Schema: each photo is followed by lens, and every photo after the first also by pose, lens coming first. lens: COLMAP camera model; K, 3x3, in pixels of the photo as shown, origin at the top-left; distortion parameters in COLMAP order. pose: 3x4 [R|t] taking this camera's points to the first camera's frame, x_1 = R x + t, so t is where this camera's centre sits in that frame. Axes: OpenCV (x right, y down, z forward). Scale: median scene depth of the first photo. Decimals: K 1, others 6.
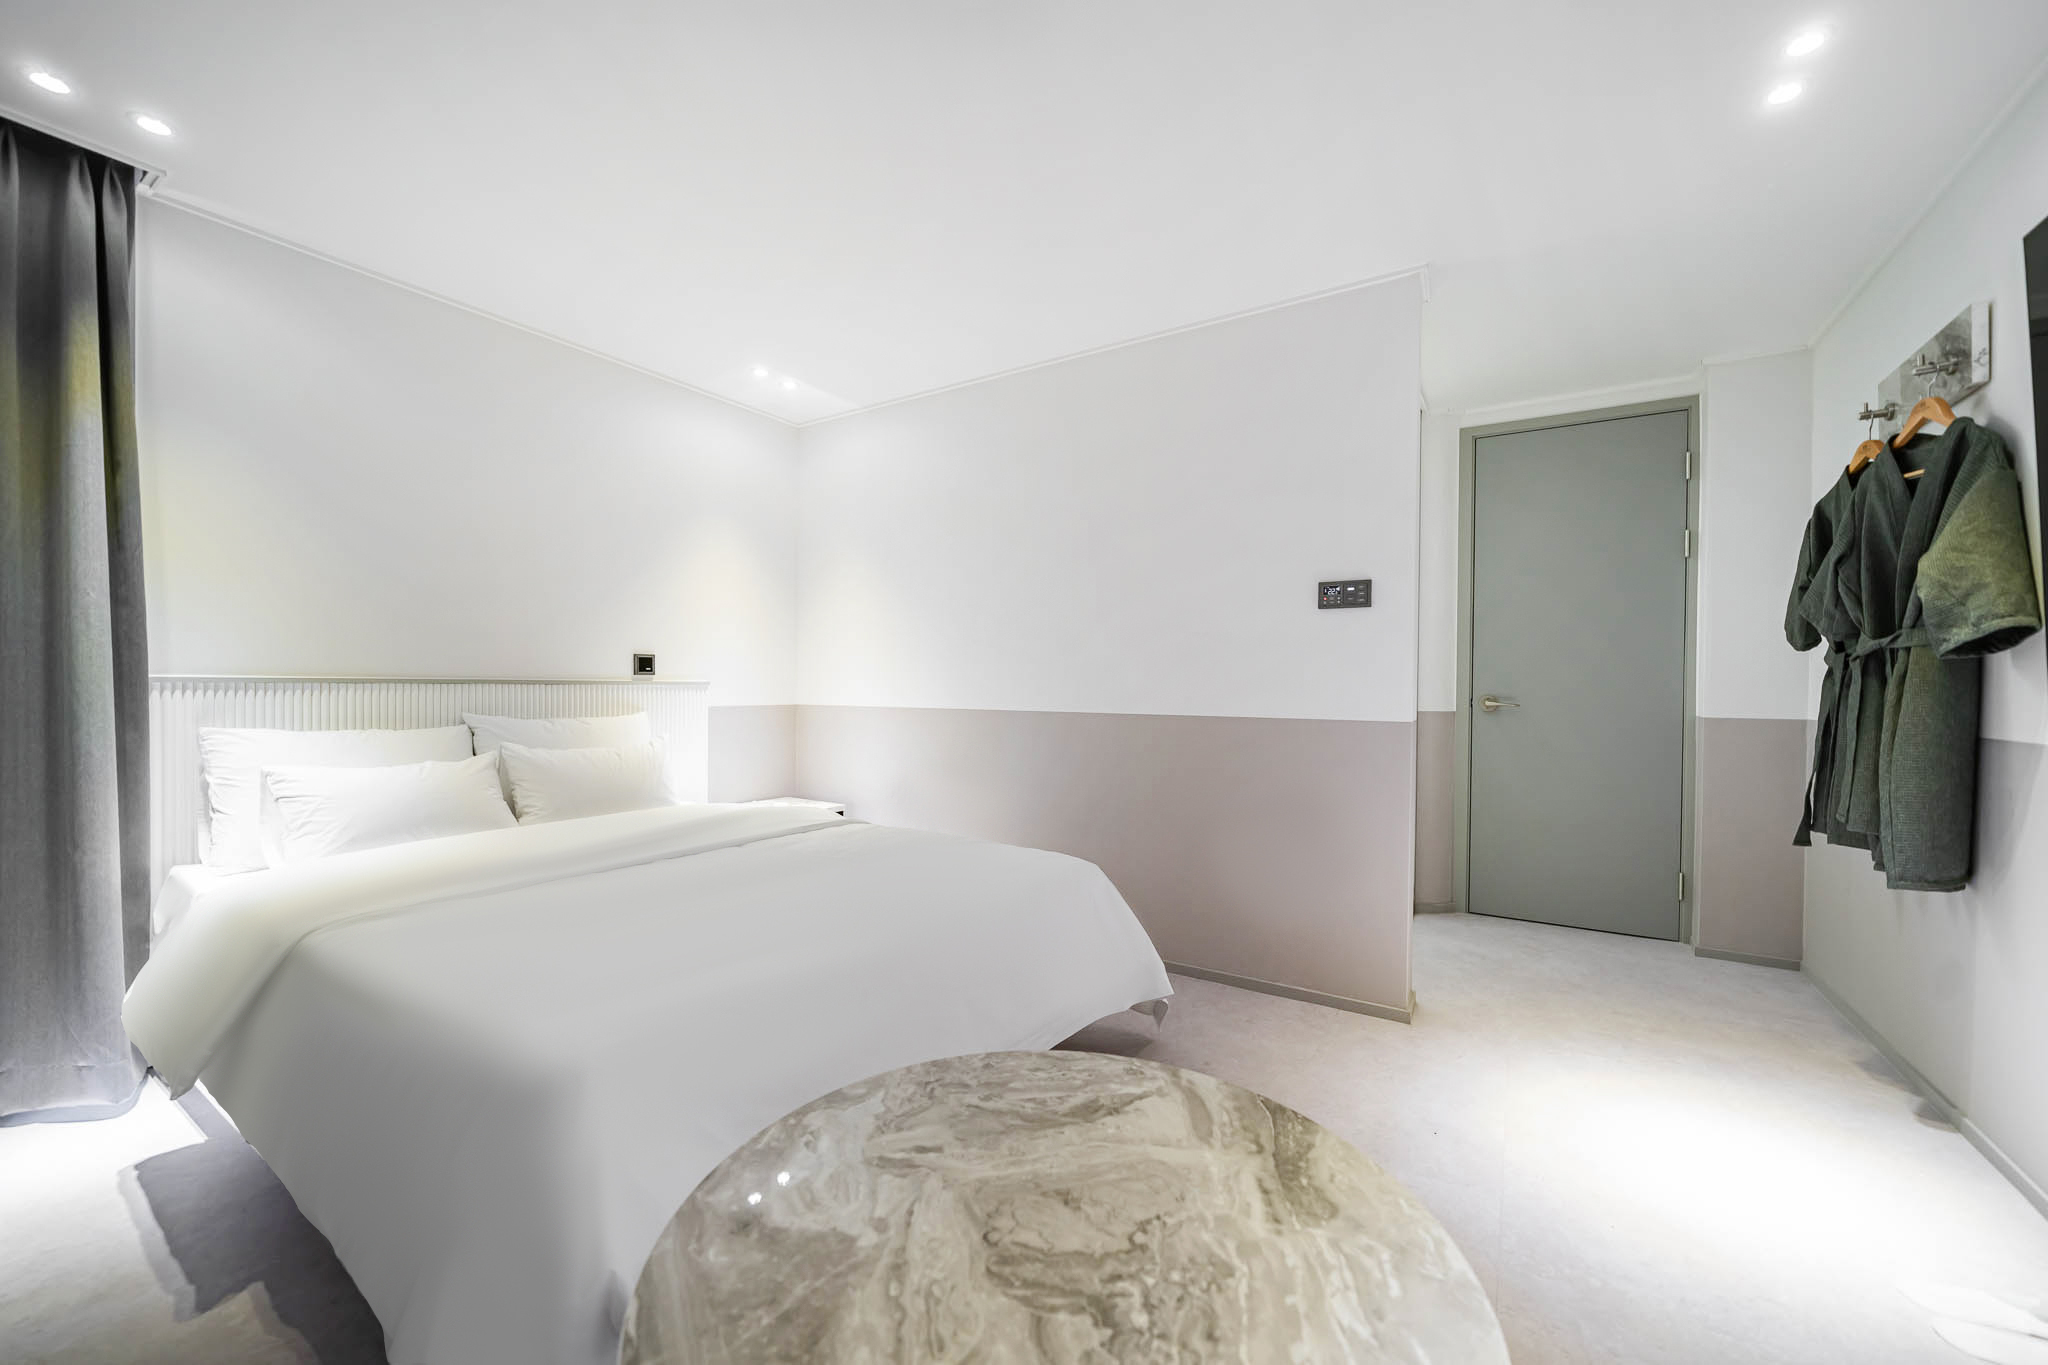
lens RADIAL K [[786.1, 0, 1024.0], [0, 786.1, 682.5], [0, 0, 1]] dist [-0.000050, 0.000115]
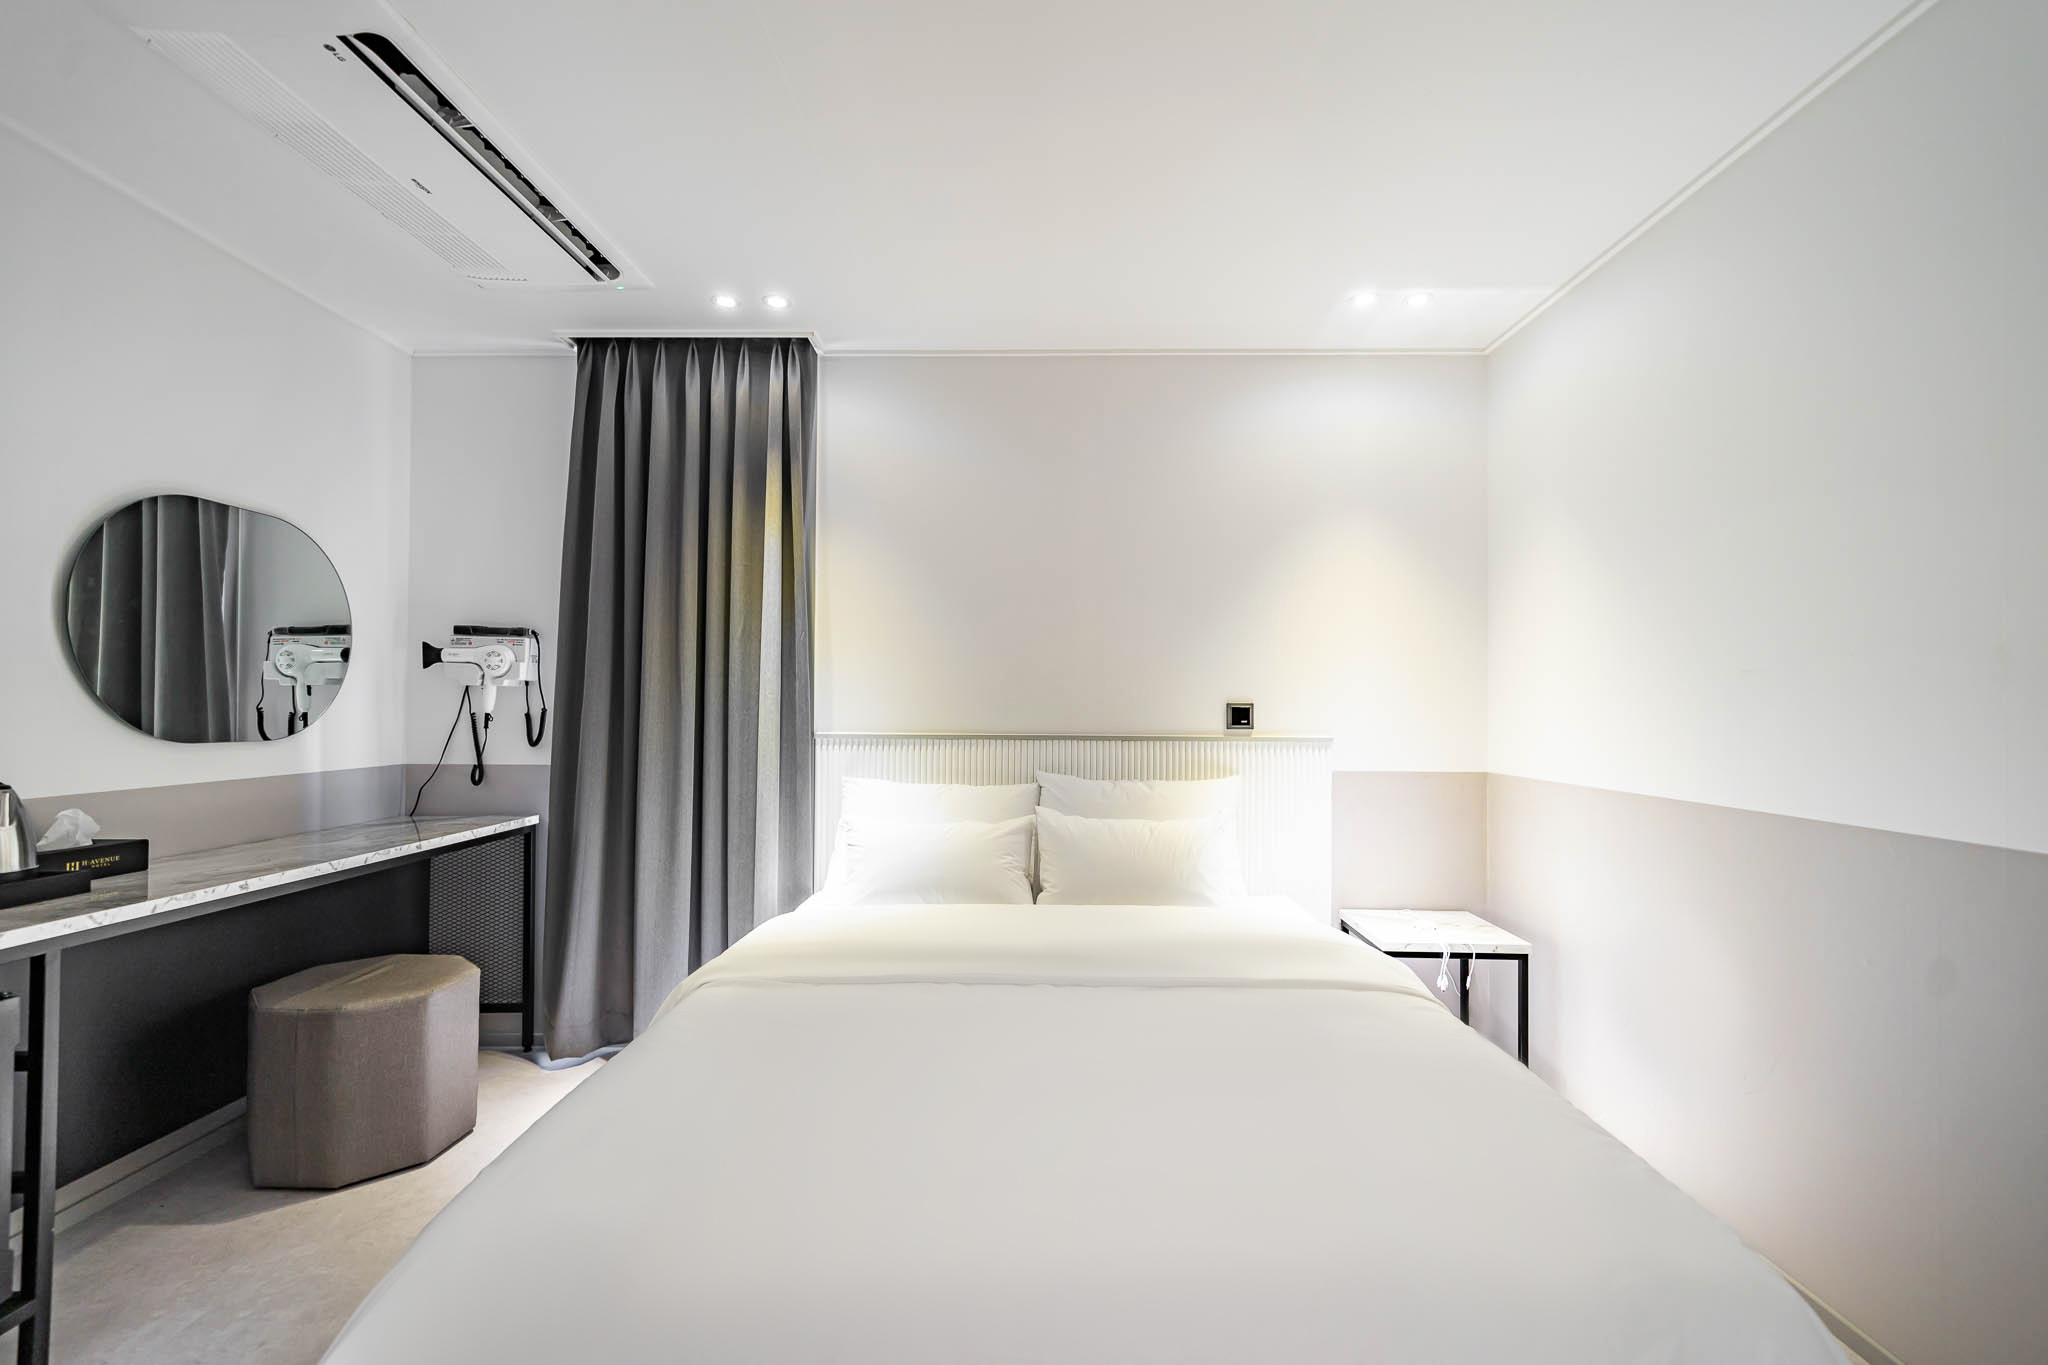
lens RADIAL K [[906.5, 0, 1024.0], [0, 906.5, 682.5], [0, 0, 1]] dist [0.000503, 0.000357]
pose [[0.529400, -0.026831, -0.847948, 0.215331], [-0.000453, 0.999491, -0.031909, -0.032002], [0.848372, 0.017277, 0.529118, 0.380153]]
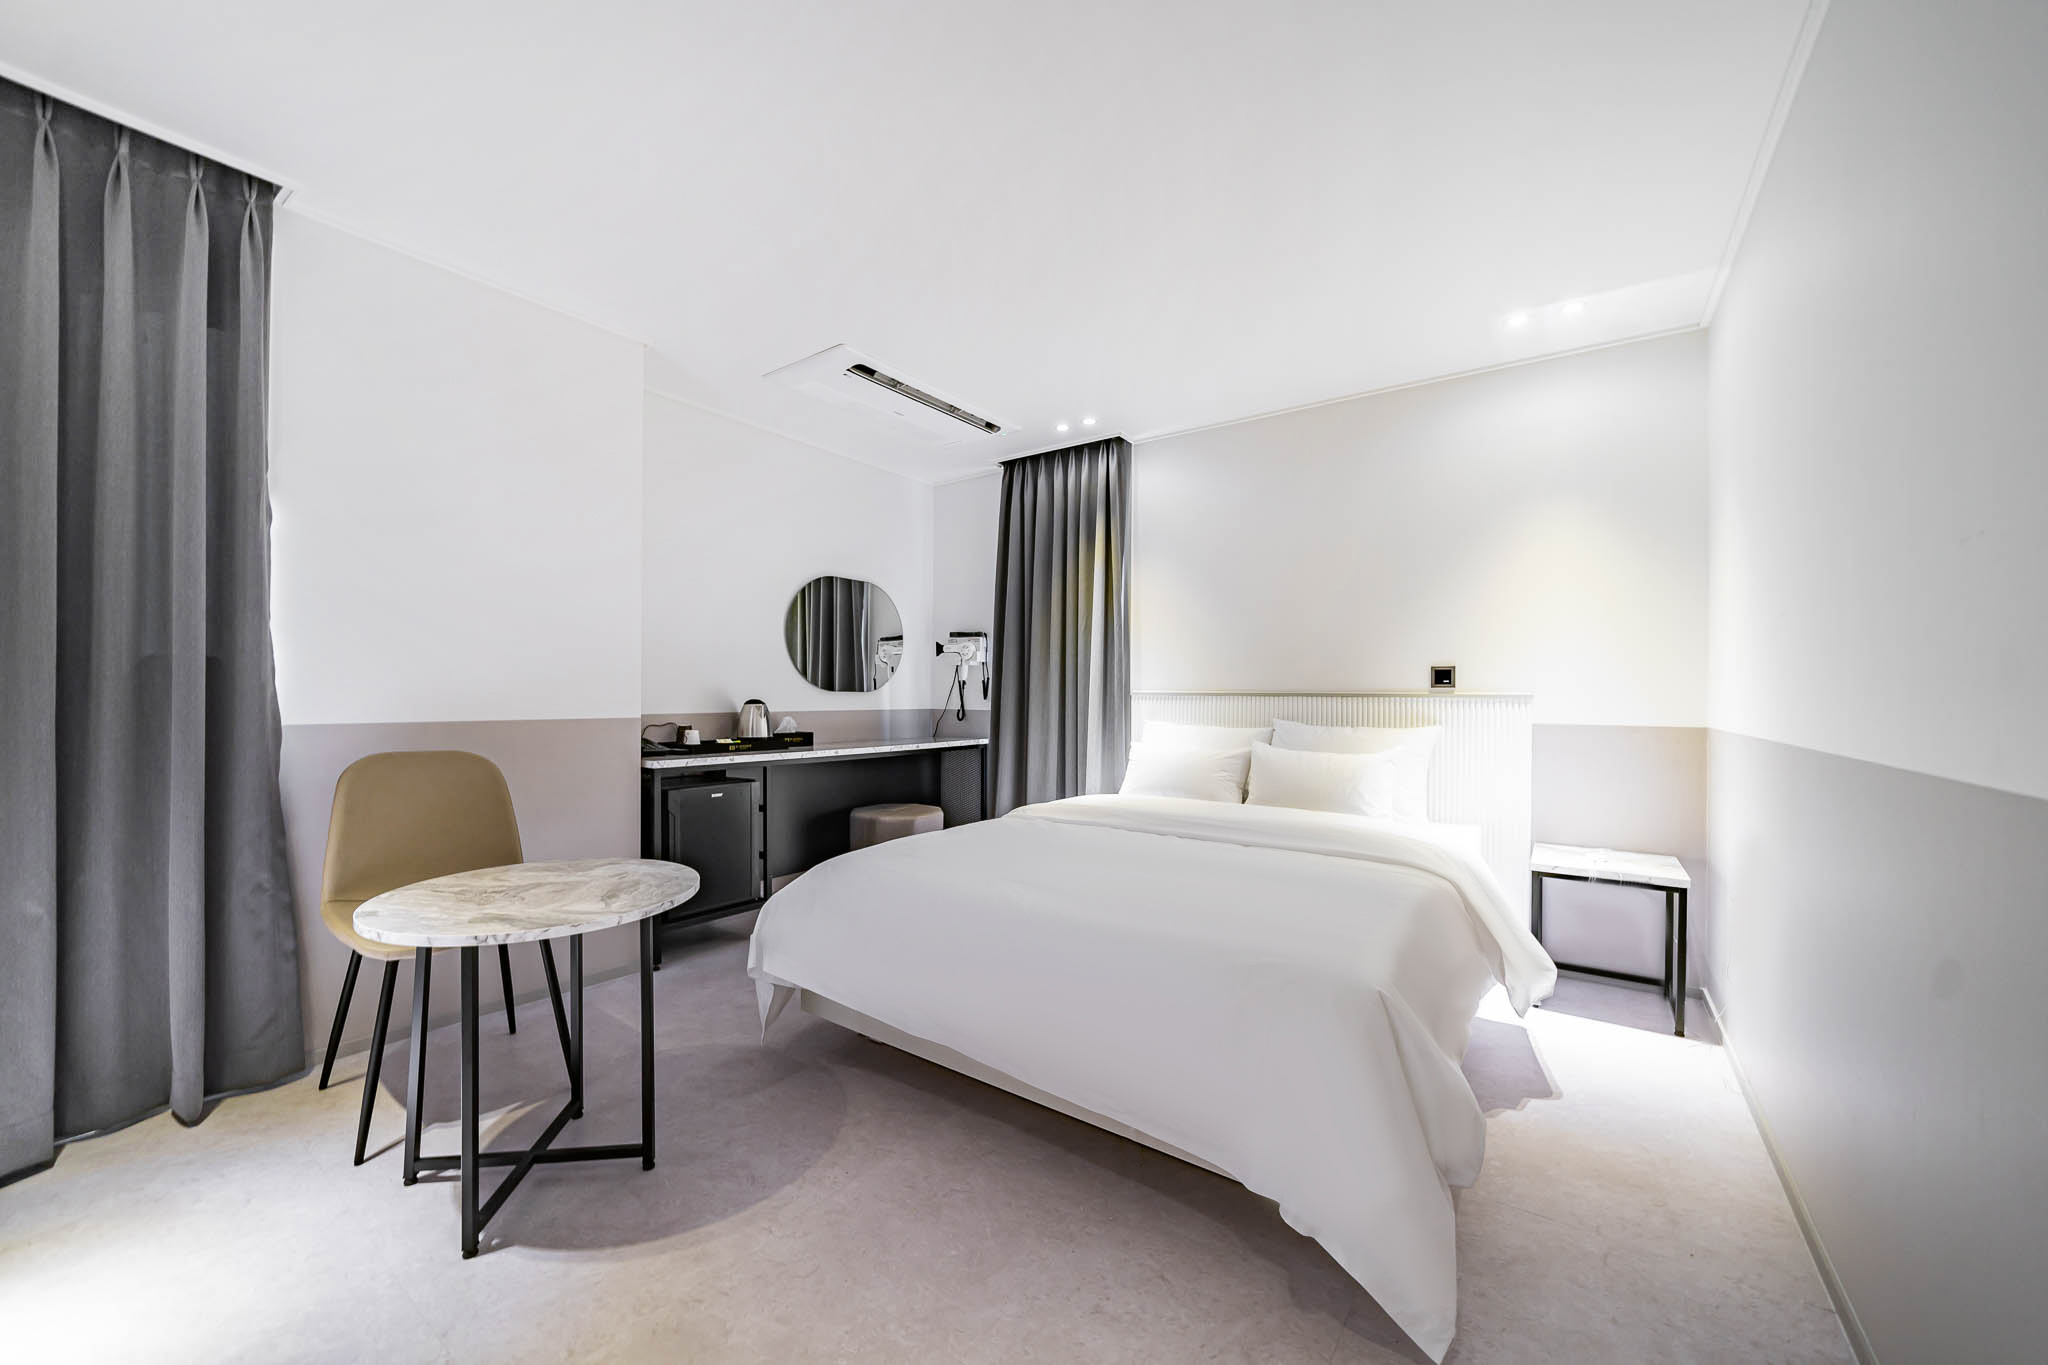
lens RADIAL K [[764.7, 0, 1024.0], [0, 764.7, 682.5], [0, 0, 1]] dist [-0.023952, 0.000028]
pose [[-0.056915, -0.023036, -0.998113, 0.569611], [-0.006251, 0.999722, -0.022717, 0.010292], [0.998359, 0.004946, -0.057044, 0.625968]]
